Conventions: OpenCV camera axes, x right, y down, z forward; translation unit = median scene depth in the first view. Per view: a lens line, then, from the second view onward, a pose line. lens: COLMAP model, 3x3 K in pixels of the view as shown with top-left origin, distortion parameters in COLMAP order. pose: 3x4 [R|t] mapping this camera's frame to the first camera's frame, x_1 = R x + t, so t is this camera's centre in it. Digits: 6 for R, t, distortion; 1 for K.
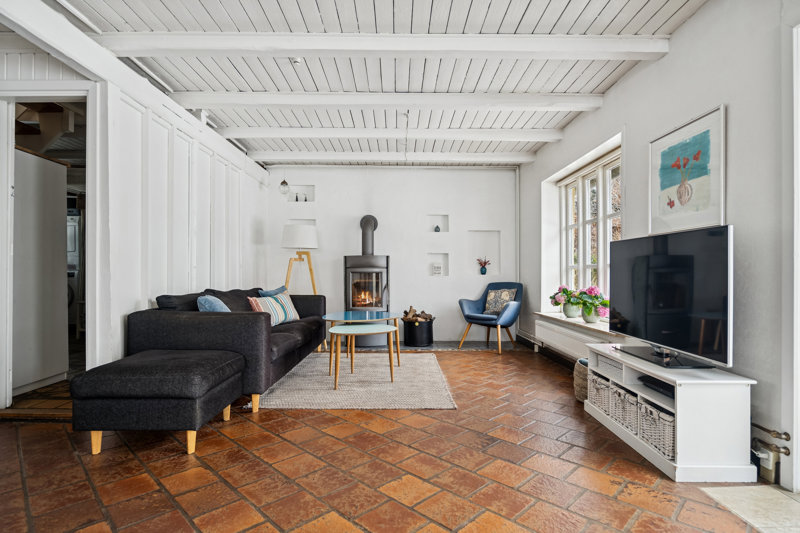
lens RADIAL K [[423.2, 0, 400.1], [0, 423.2, 270.8], [0, 0, 1]] dist [-0.008261, -0.000623]
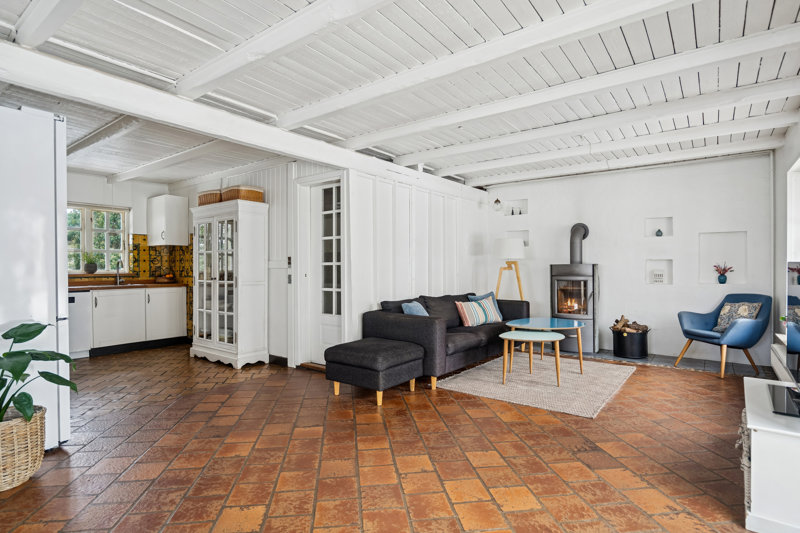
lens RADIAL K [[423.2, 0, 388.3], [0, 423.2, 267.7], [0, 0, 1]] dist [-0.008261, -0.000623]
pose [[0.781458, -0.004623, -0.623940, 0.241027], [0.011532, 0.999909, 0.007035, -0.044332], [0.623851, -0.012693, 0.781440, -0.099610]]
